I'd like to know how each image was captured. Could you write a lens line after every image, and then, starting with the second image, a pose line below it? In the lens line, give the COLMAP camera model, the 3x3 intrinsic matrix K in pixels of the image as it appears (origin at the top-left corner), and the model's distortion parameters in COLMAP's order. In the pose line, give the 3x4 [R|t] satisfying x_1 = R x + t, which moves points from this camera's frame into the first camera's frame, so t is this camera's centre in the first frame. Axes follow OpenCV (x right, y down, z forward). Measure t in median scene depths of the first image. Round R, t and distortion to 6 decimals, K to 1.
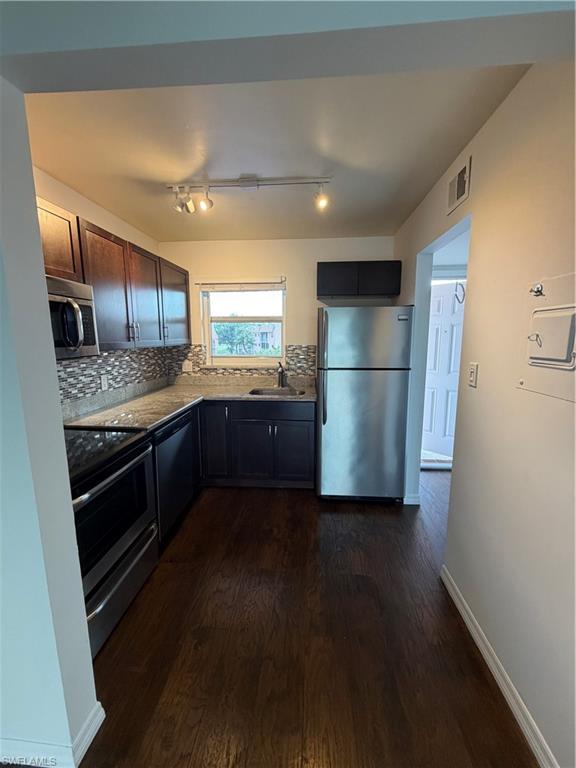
lens RADIAL K [[310.8, 0, 288.0], [0, 310.8, 384.0], [0, 0, 1]] dist [0.000428, 0.000046]
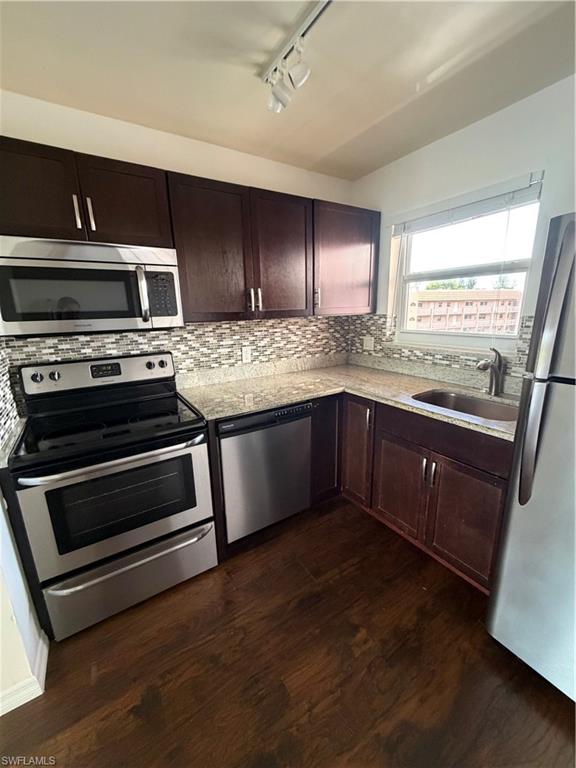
lens RADIAL K [[310.8, 0, 288.0], [0, 310.8, 384.0], [0, 0, 1]] dist [0.000428, 0.000046]
pose [[0.603958, 0.183603, -0.775580, 0.209432], [-0.105023, 0.982953, 0.150910, -0.063577], [0.790066, -0.009689, 0.612945, 0.443955]]
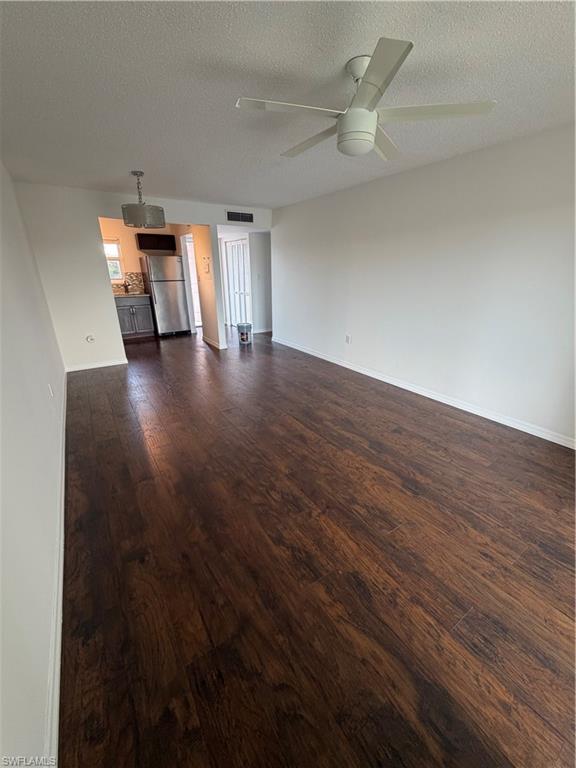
lens RADIAL K [[310.8, 0, 288.0], [0, 310.8, 384.0], [0, 0, 1]] dist [0.000428, 0.000046]
pose [[0.786428, -0.214149, 0.579372, -0.574555], [0.094019, 0.968549, 0.230378, 0.246707], [-0.610485, -0.126704, 0.781827, -1.540569]]
